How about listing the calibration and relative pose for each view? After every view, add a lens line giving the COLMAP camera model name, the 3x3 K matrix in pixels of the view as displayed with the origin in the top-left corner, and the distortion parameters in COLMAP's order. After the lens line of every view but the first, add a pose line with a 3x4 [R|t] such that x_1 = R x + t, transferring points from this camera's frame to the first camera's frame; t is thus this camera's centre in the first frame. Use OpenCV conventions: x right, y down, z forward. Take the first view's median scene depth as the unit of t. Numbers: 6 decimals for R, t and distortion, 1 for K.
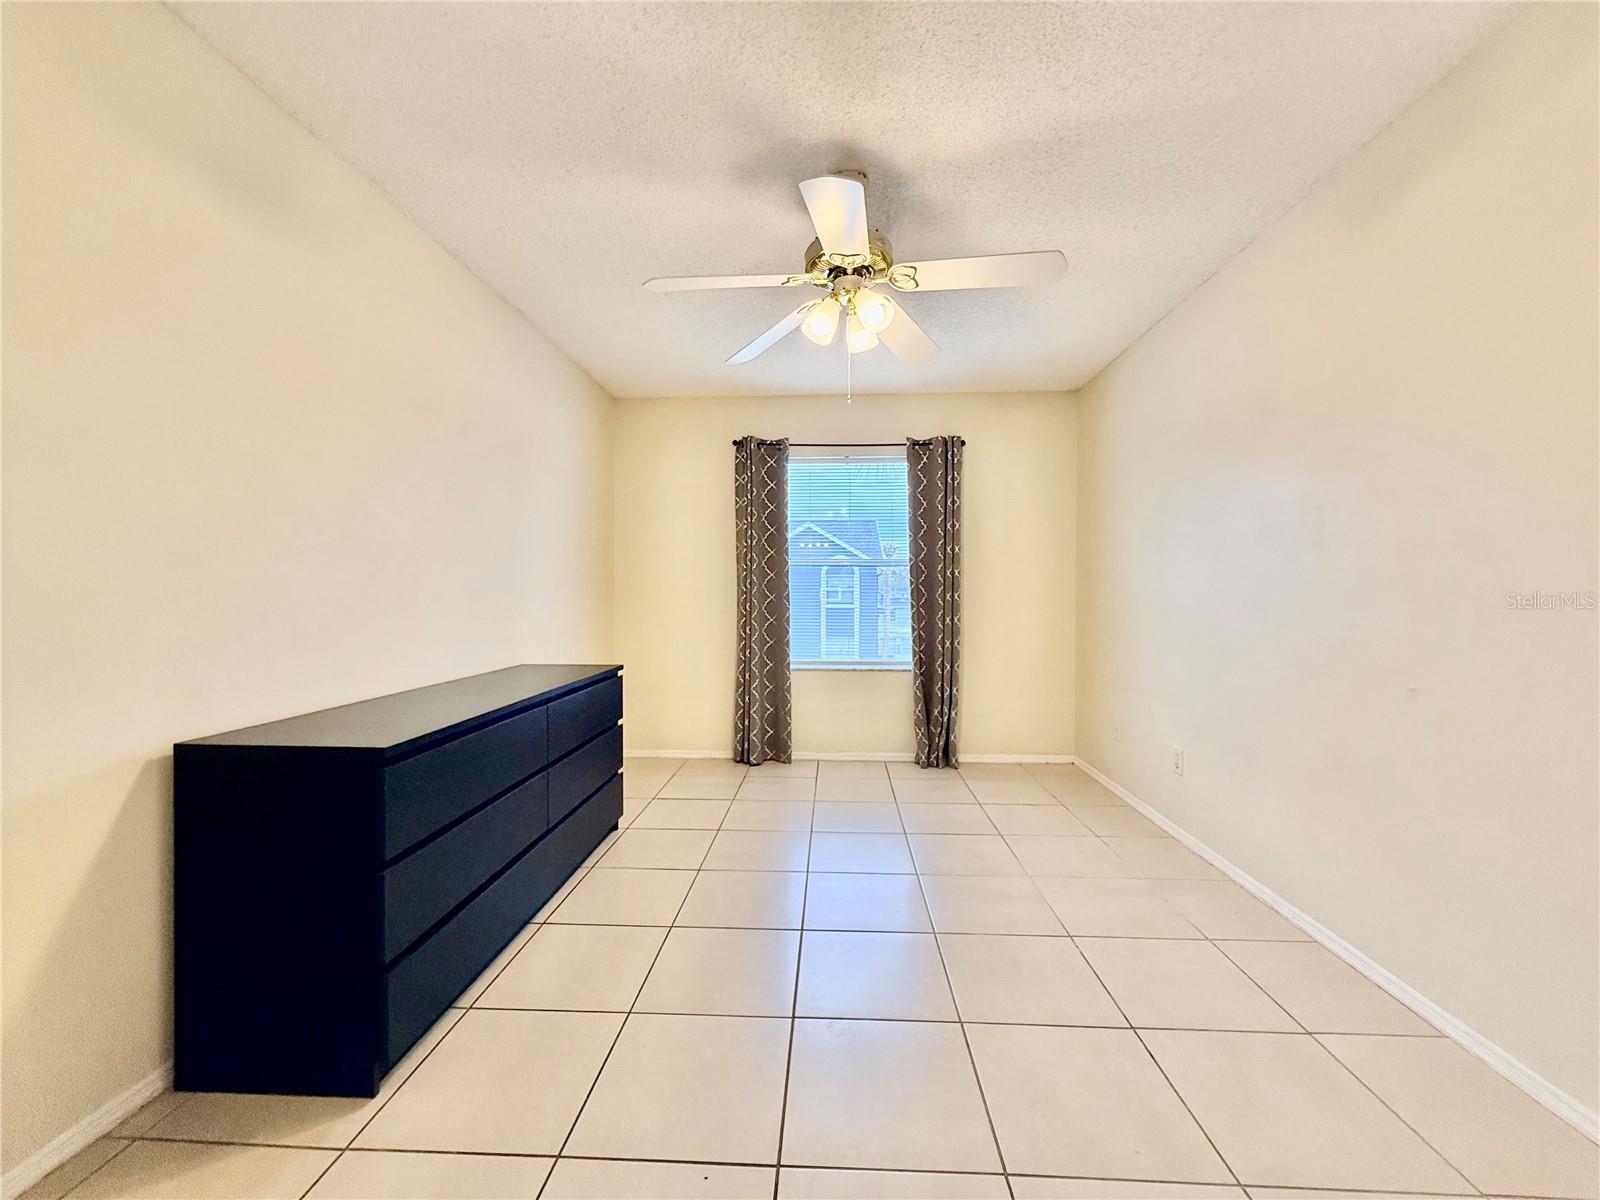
lens RADIAL K [[640.3, 0, 808.2], [0, 640.3, 596.1], [0, 0, 1]] dist [0.001869, 0.000183]
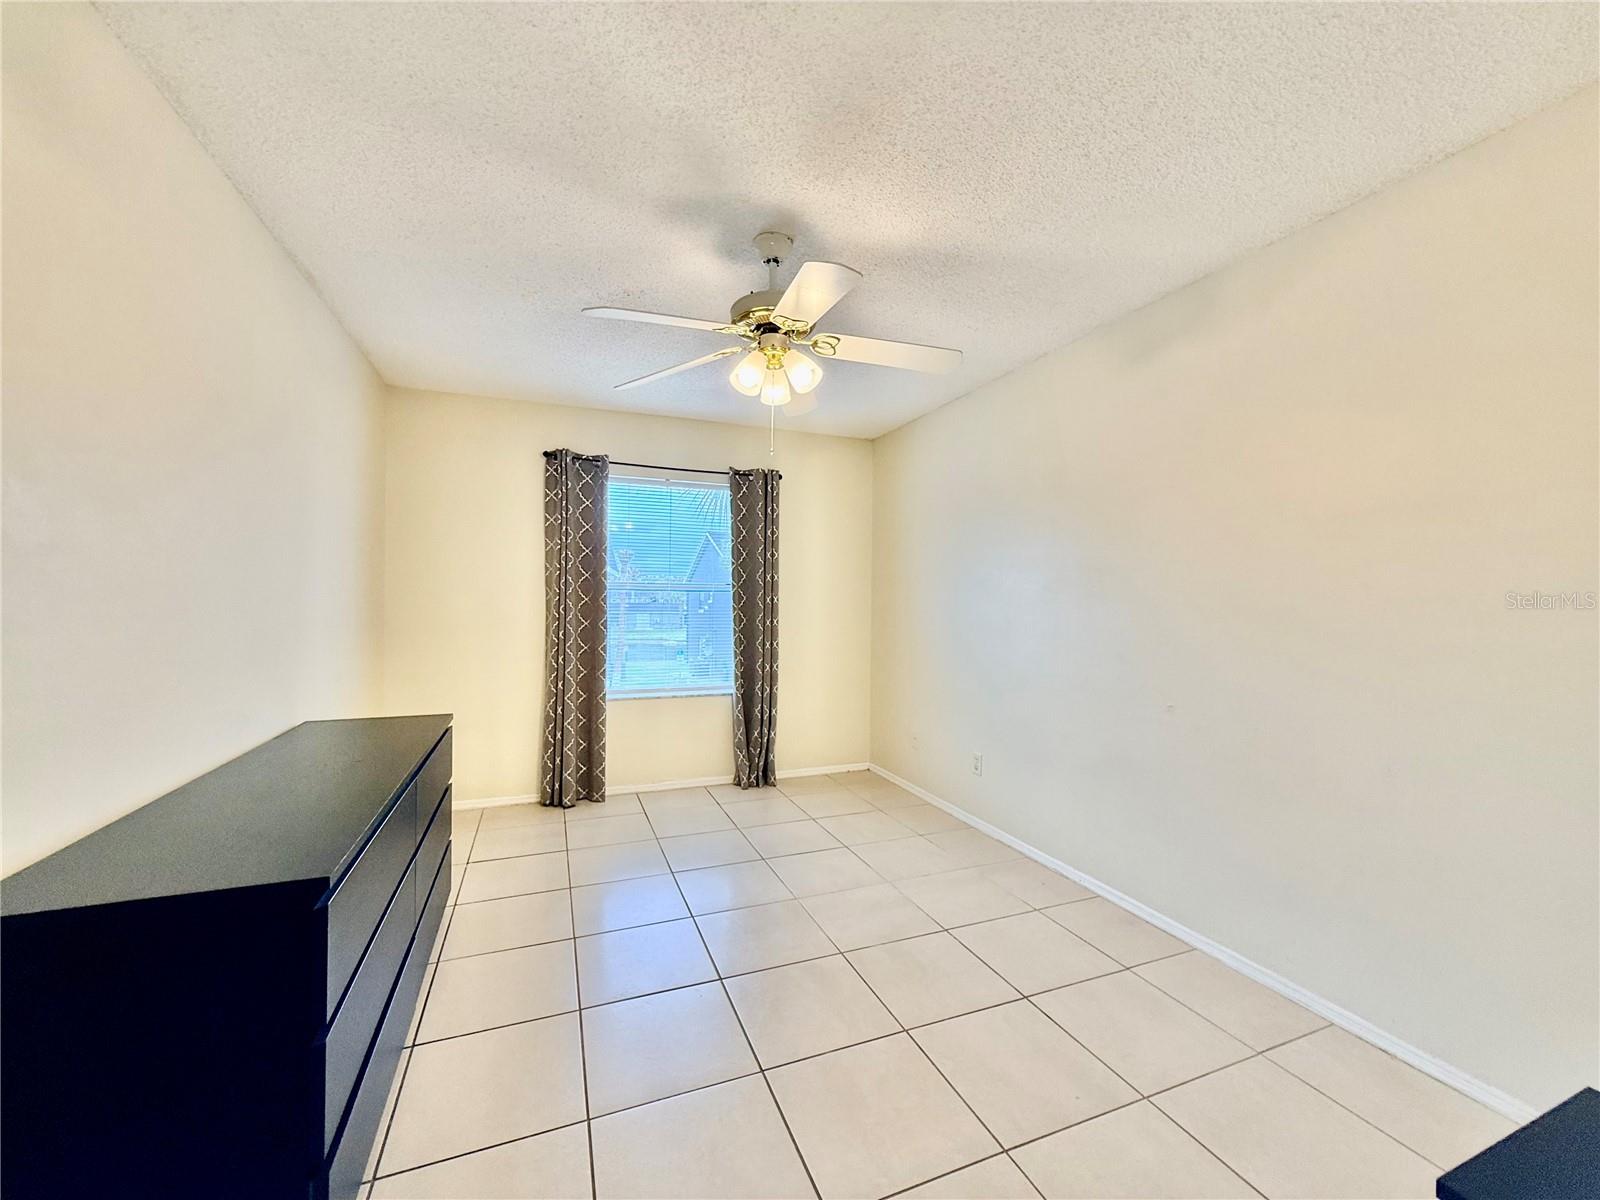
lens RADIAL K [[640.3, 0, 804.9], [0, 640.3, 594.7], [0, 0, 1]] dist [0.001869, 0.000183]
pose [[0.910109, 0.010499, 0.414236, -0.160529], [-0.006515, 0.999918, -0.011029, -0.033328], [-0.414318, 0.007338, 0.910103, 0.020850]]
